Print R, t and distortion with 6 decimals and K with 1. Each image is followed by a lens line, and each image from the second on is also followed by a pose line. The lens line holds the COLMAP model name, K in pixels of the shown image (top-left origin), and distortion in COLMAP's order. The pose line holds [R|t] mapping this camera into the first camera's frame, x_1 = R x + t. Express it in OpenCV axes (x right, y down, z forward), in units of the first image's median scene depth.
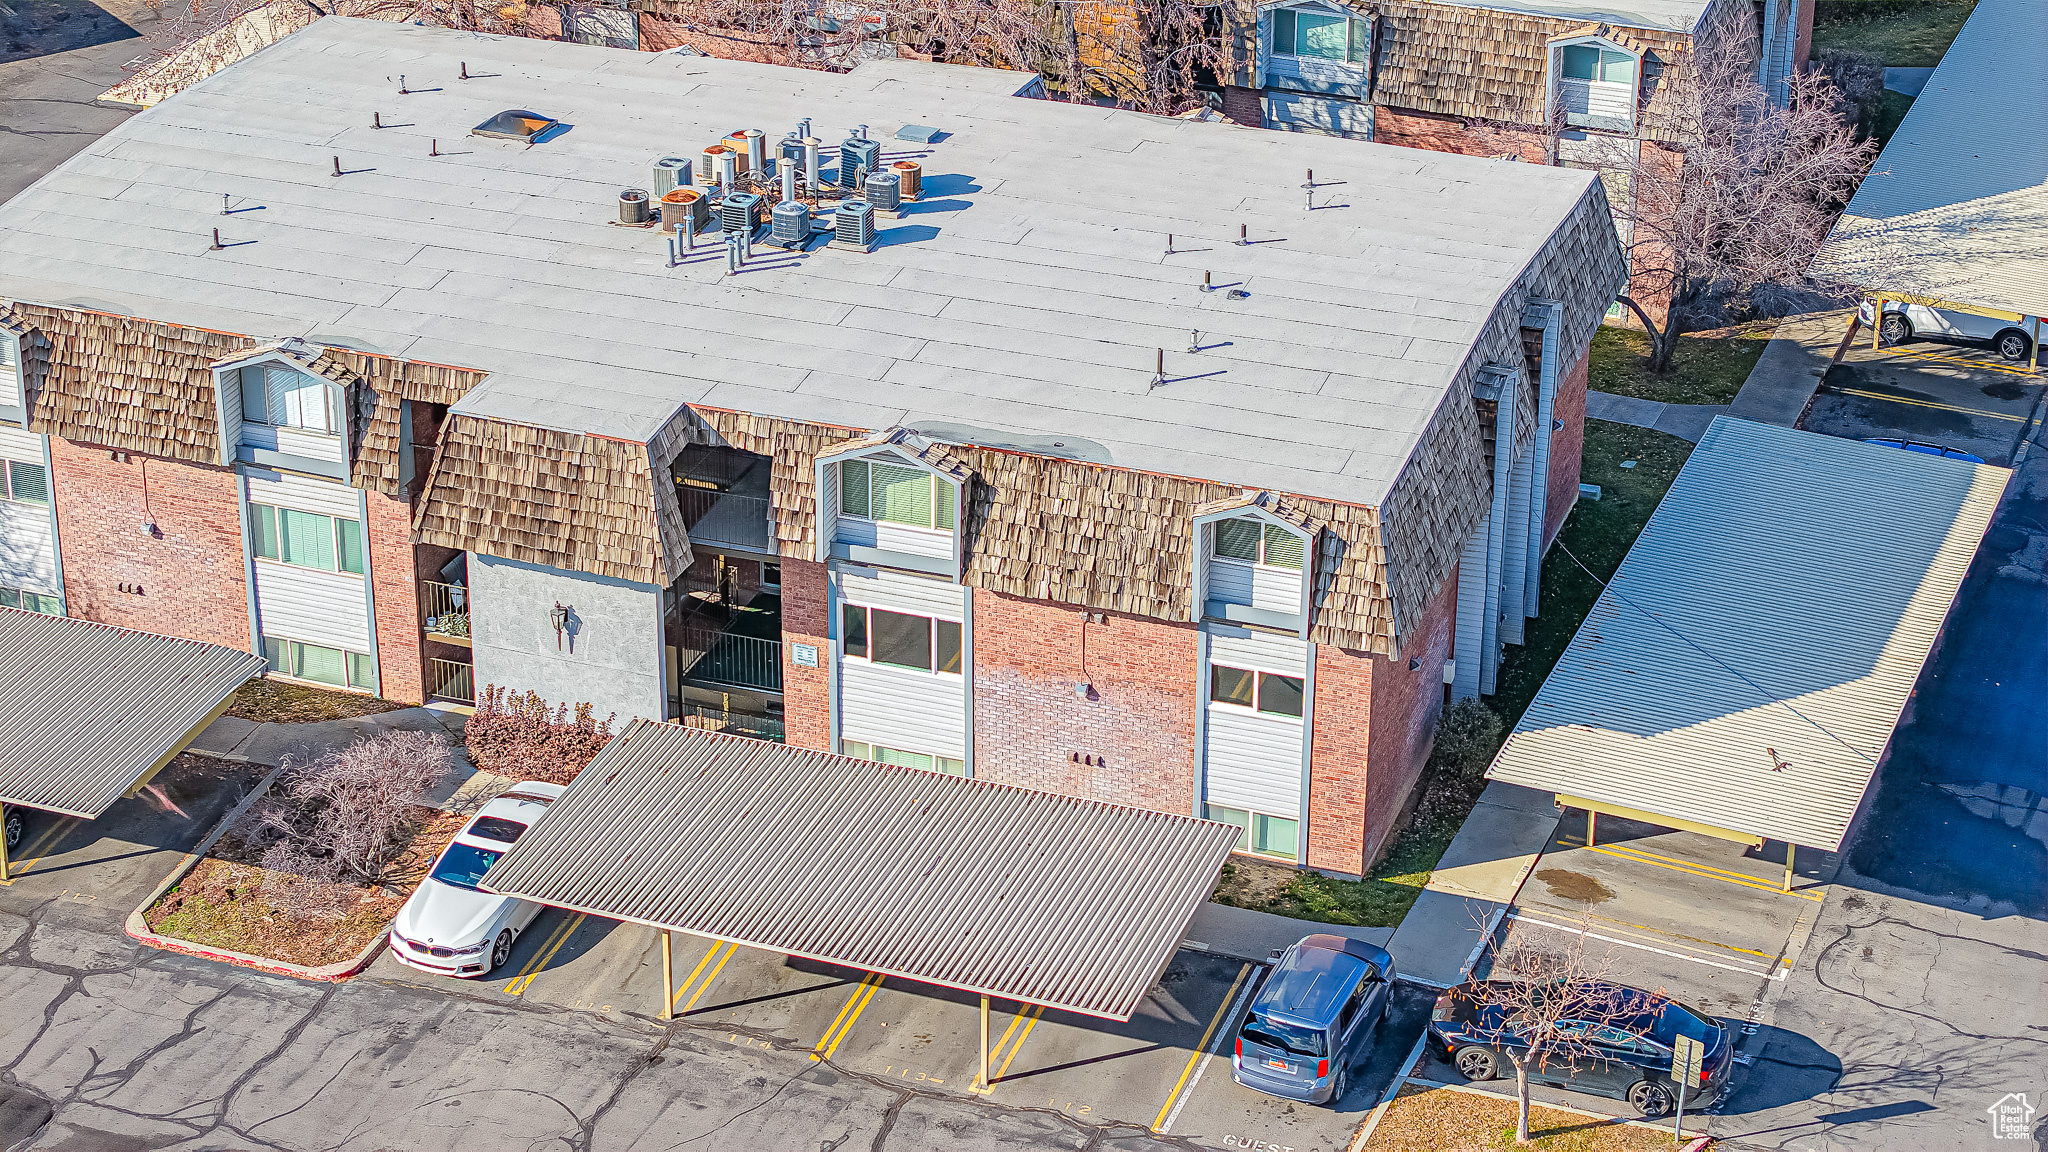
lens RADIAL K [[4134.1, 0, 1034.8], [0, 4134.1, 569.8], [0, 0, 1]] dist [-0.226911, 0.000000]
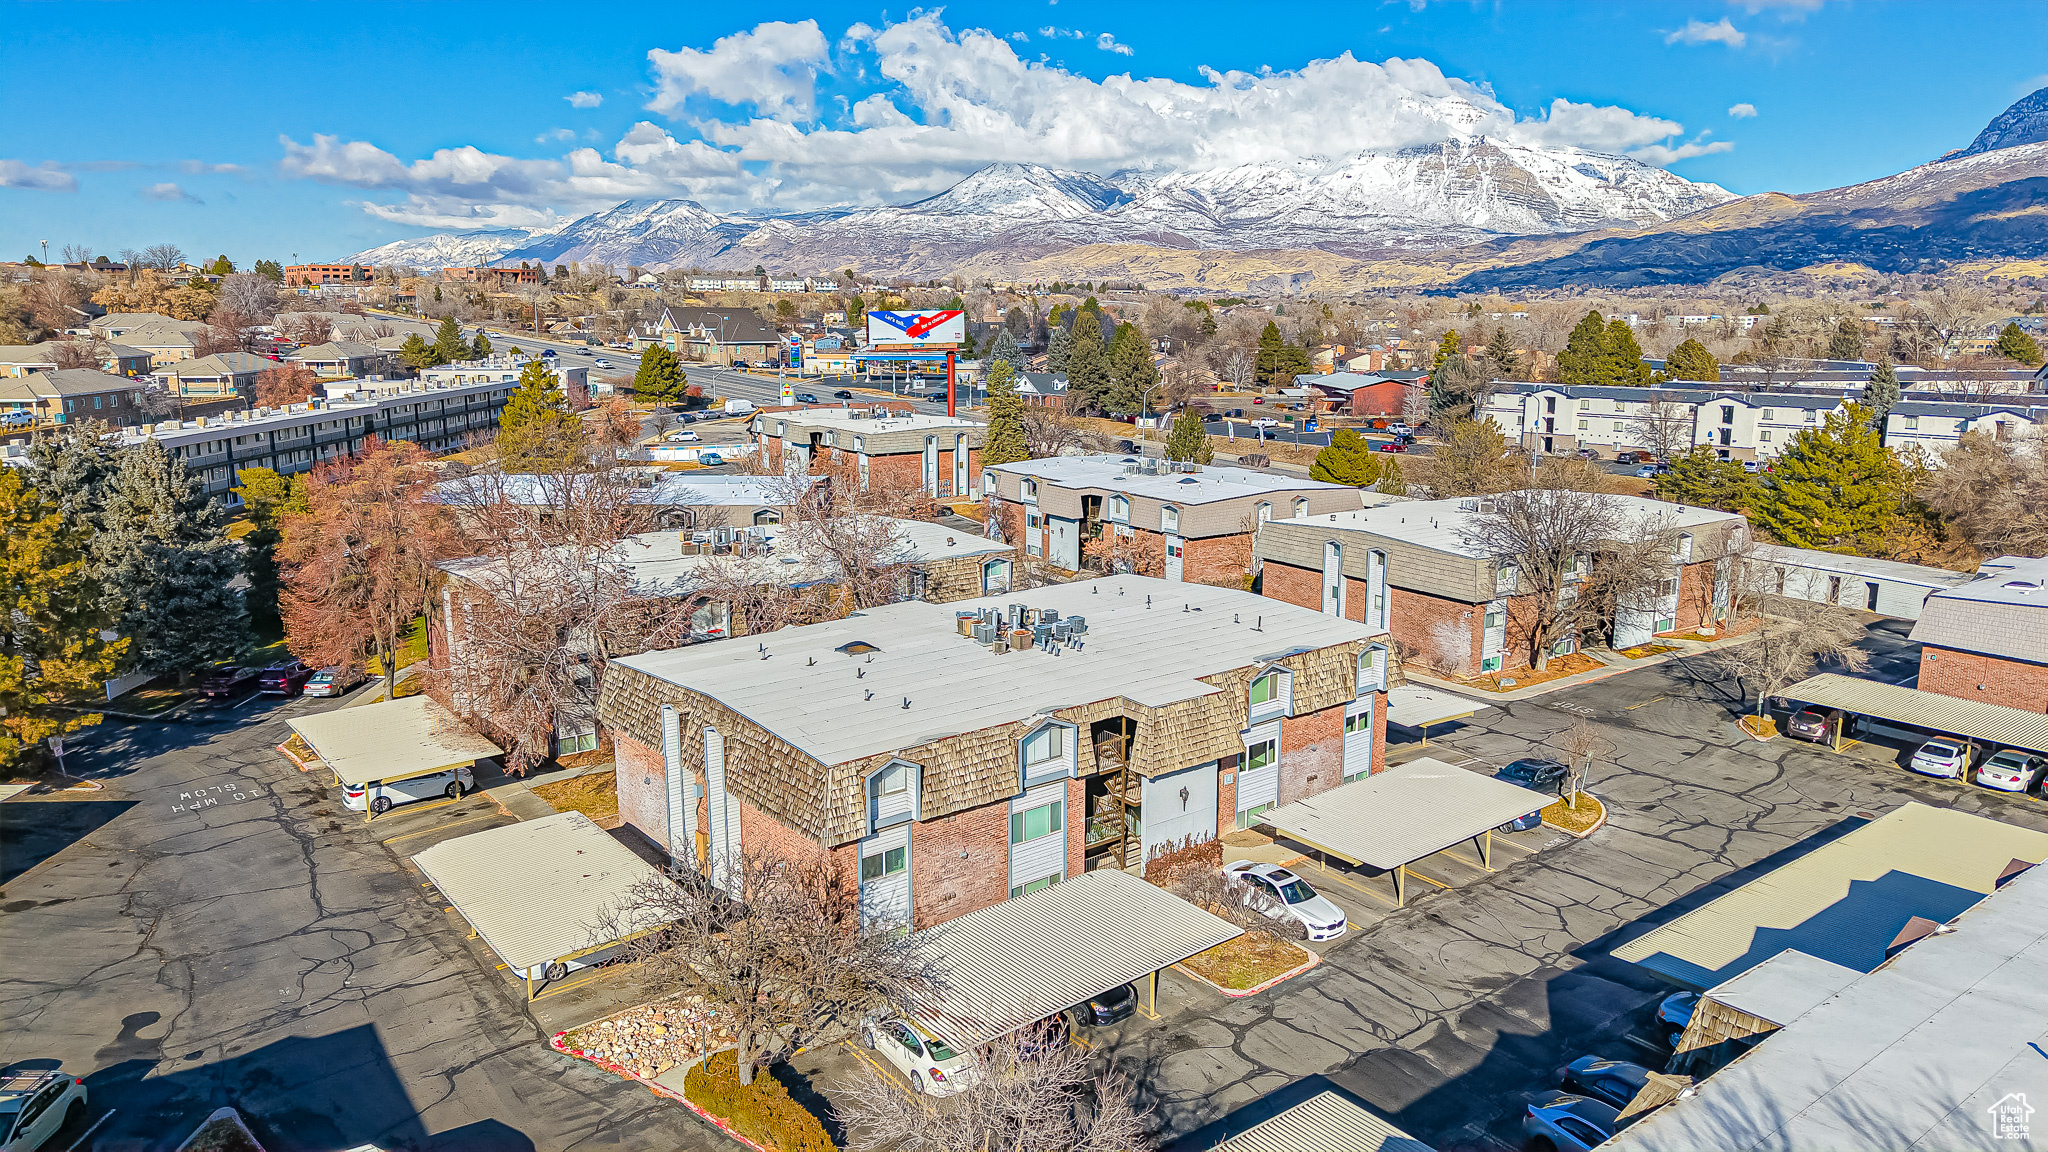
lens RADIAL K [[1380.6, 0, 1036.9], [0, 1380.6, 523.6], [0, 0, 1]] dist [0.038127, -0.046036]
pose [[0.515803, -0.142839, 0.844716, -0.753934], [0.373607, 0.924808, -0.071751, -0.097040], [-0.770951, 0.352601, 0.530384, 0.642899]]
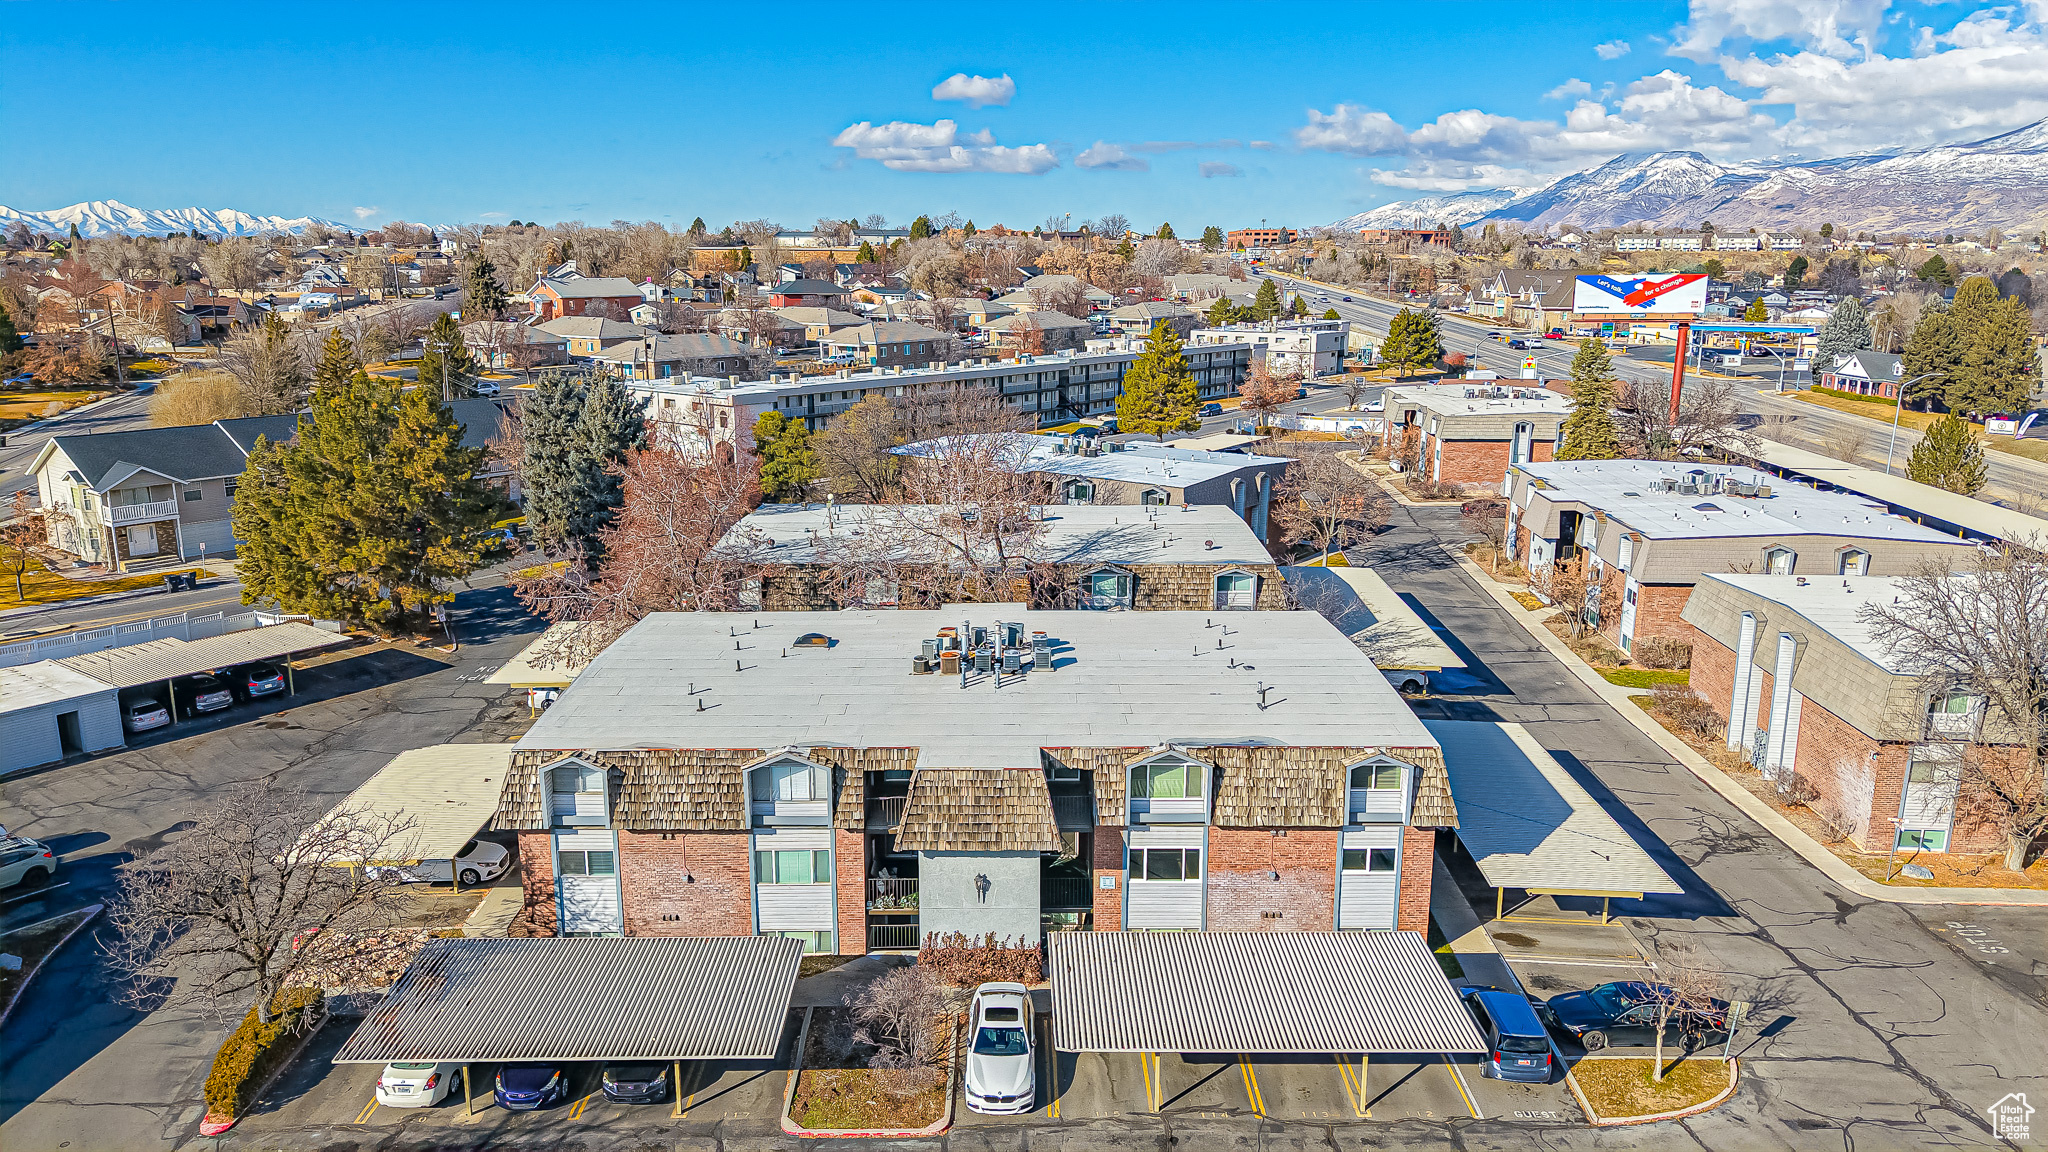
lens RADIAL K [[1380.6, 0, 1026.2], [0, 1380.6, 557.5], [0, 0, 1]] dist [0.038127, -0.046036]
pose [[0.936964, -0.079755, 0.340201, -0.290049], [0.156991, 0.965890, -0.205938, 0.002302], [-0.312173, 0.246365, 0.917525, 0.433656]]
